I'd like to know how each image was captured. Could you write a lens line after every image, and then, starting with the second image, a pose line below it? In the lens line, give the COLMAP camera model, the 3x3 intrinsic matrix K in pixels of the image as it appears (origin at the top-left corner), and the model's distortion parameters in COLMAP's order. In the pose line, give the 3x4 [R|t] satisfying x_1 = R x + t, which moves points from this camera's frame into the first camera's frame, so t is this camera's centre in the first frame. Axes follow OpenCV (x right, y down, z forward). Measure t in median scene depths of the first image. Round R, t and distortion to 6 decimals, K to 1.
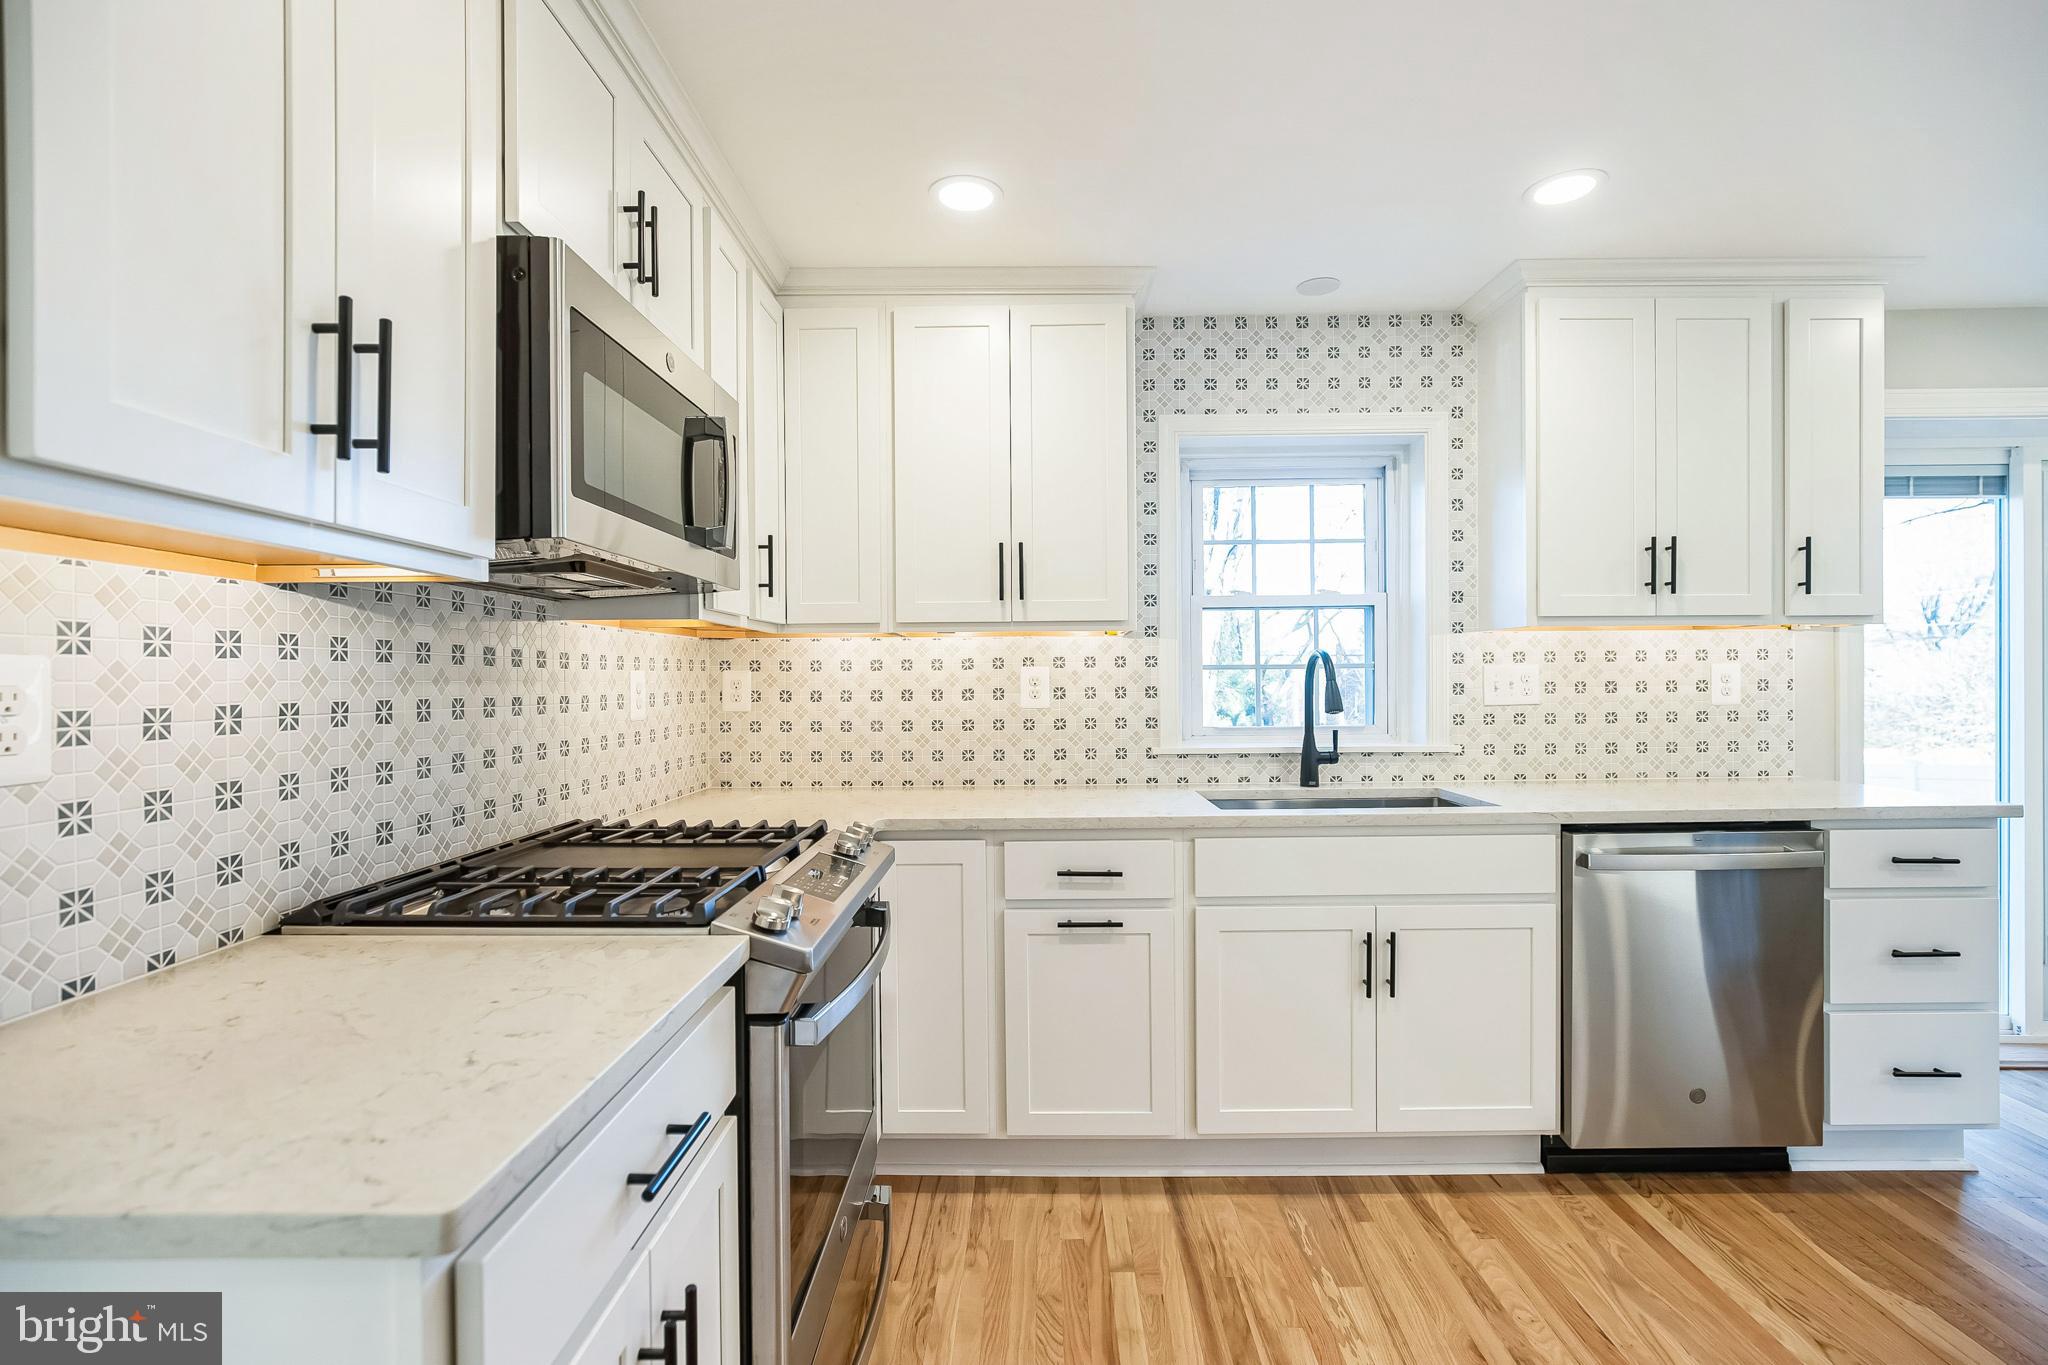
lens RADIAL K [[942.9, 0, 1026.1], [0, 942.9, 680.8], [0, 0, 1]] dist [-0.010309, 0.001382]
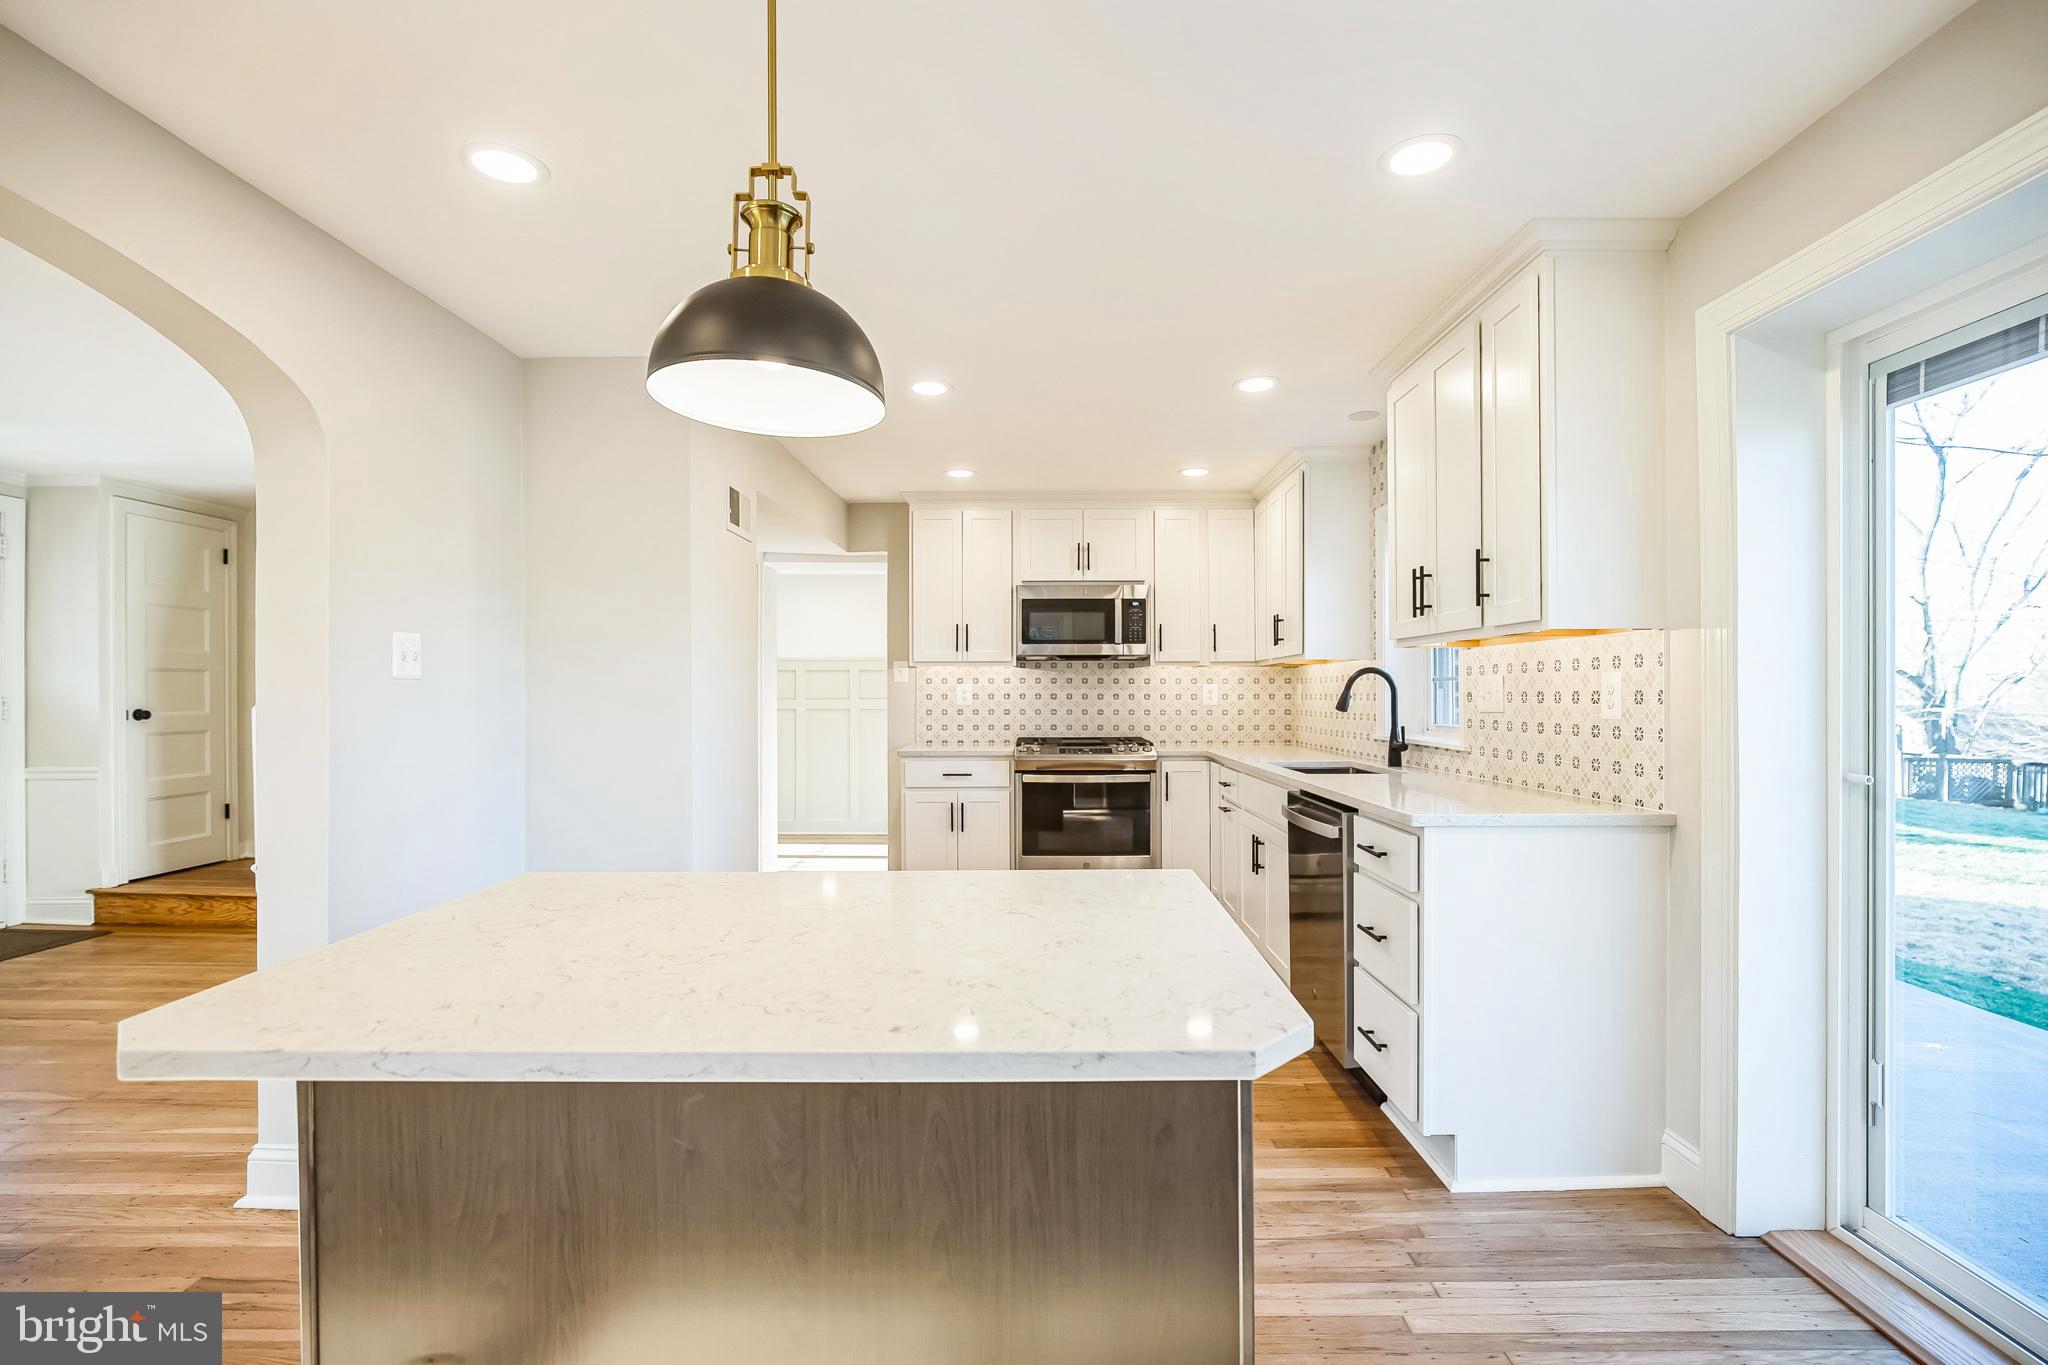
lens RADIAL K [[935.4, 0, 1018.5], [0, 935.4, 694.7], [0, 0, 1]] dist [-0.019834, -0.000422]
pose [[-0.013307, 0.009608, -0.999865, 1.626935], [-0.000619, 0.999954, 0.009617, -0.005402], [0.999911, 0.000747, -0.013301, 0.458584]]
